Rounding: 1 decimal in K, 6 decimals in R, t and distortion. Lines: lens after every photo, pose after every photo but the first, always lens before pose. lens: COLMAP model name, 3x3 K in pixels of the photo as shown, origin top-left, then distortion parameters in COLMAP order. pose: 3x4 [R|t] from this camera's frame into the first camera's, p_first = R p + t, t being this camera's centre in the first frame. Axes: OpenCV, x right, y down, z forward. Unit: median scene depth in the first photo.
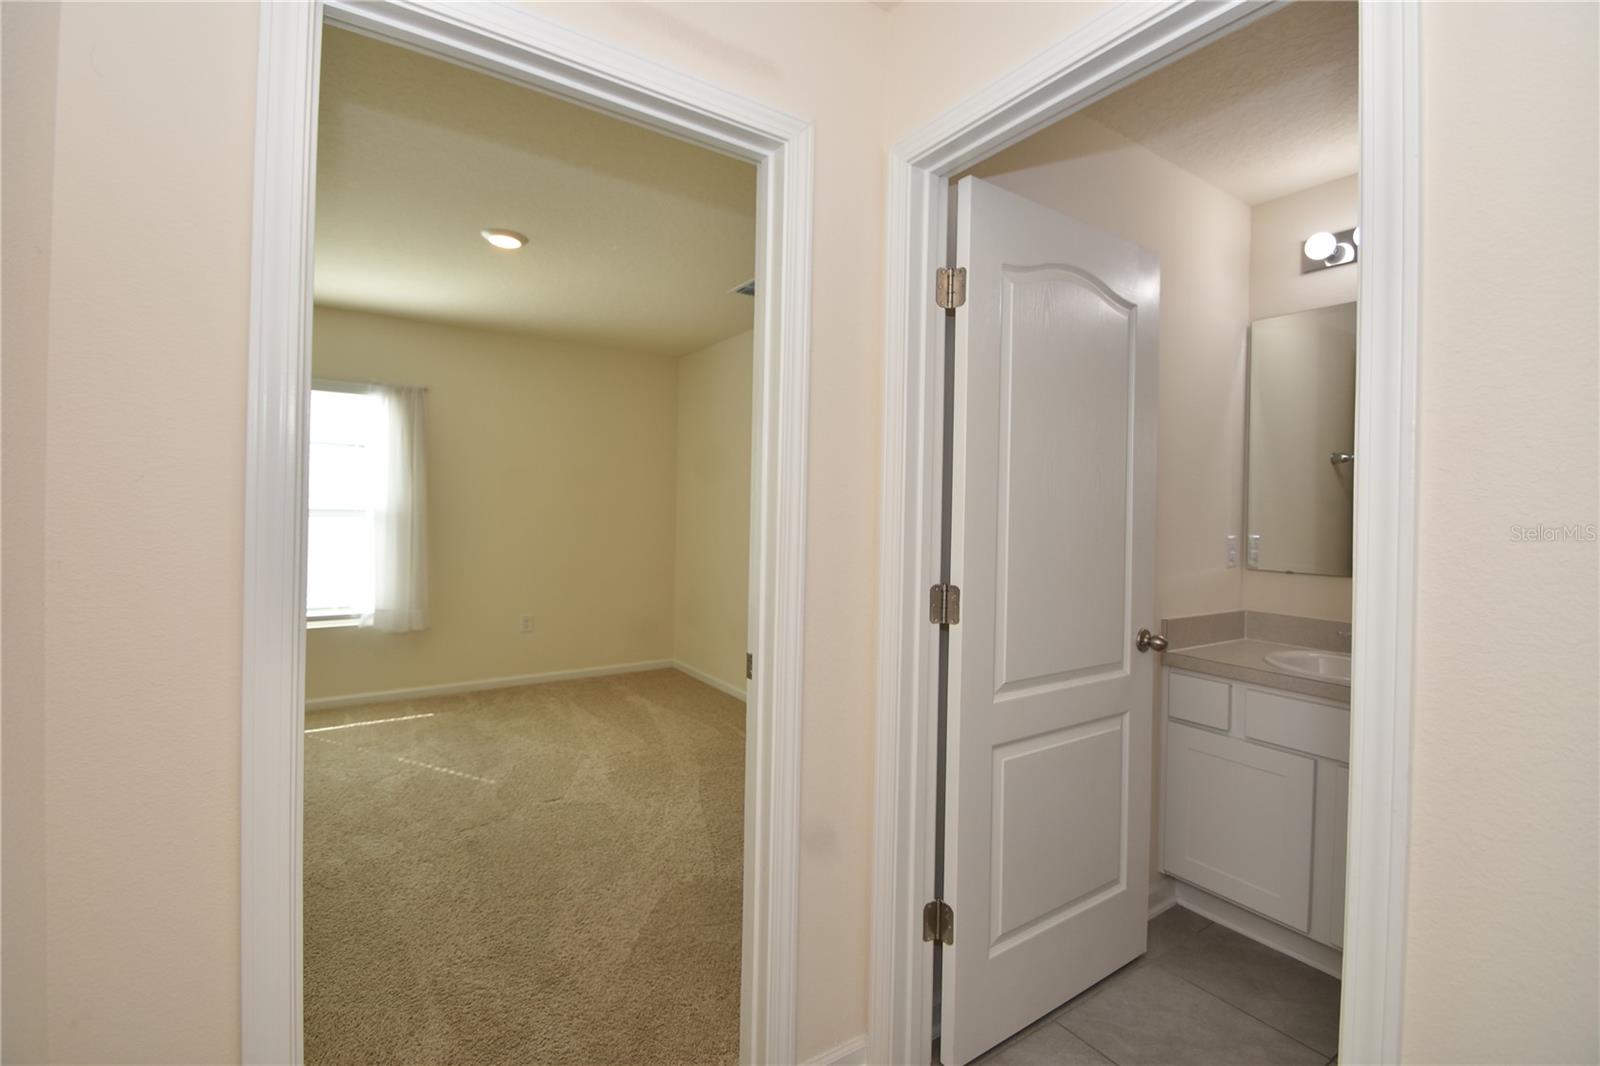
lens RADIAL K [[699.8, 0, 793.1], [0, 699.8, 506.5], [0, 0, 1]] dist [0.021951, -0.018518]
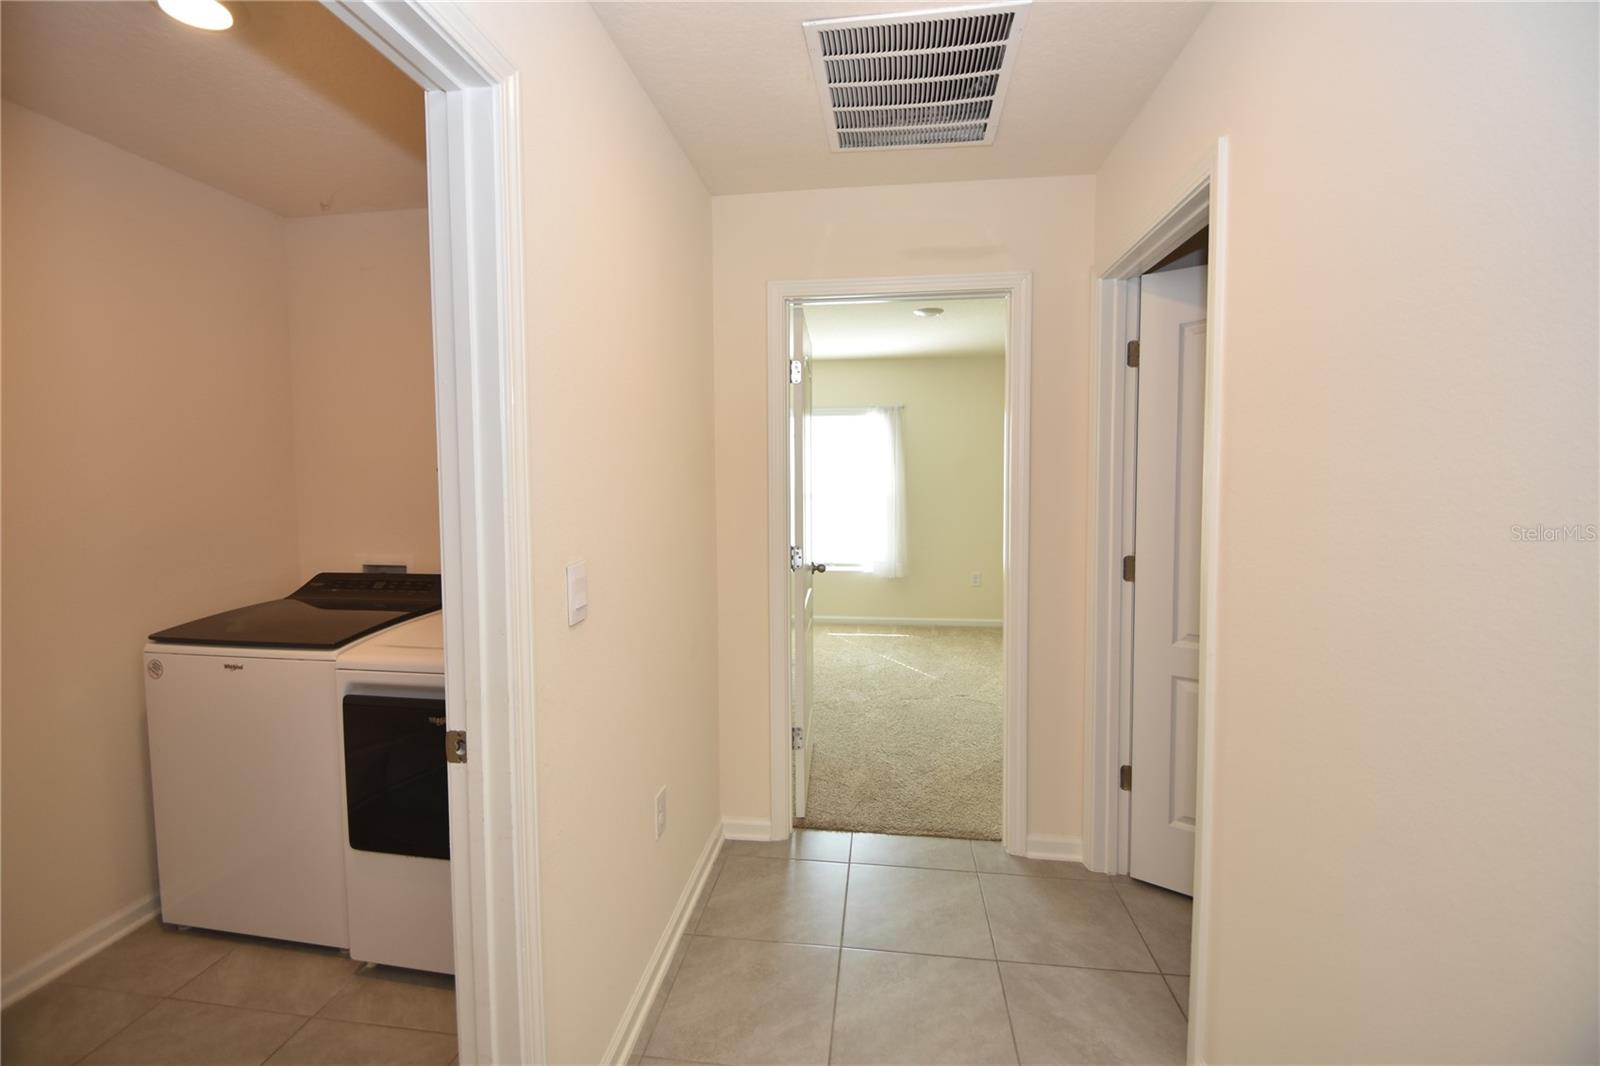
lens RADIAL K [[699.8, 0, 793.1], [0, 699.8, 506.5], [0, 0, 1]] dist [0.021951, -0.018518]
pose [[0.757505, 0.005876, -0.652803, 0.361150], [0.020989, 0.999223, 0.033350, -0.031500], [0.652492, -0.038965, 0.756793, -0.333178]]
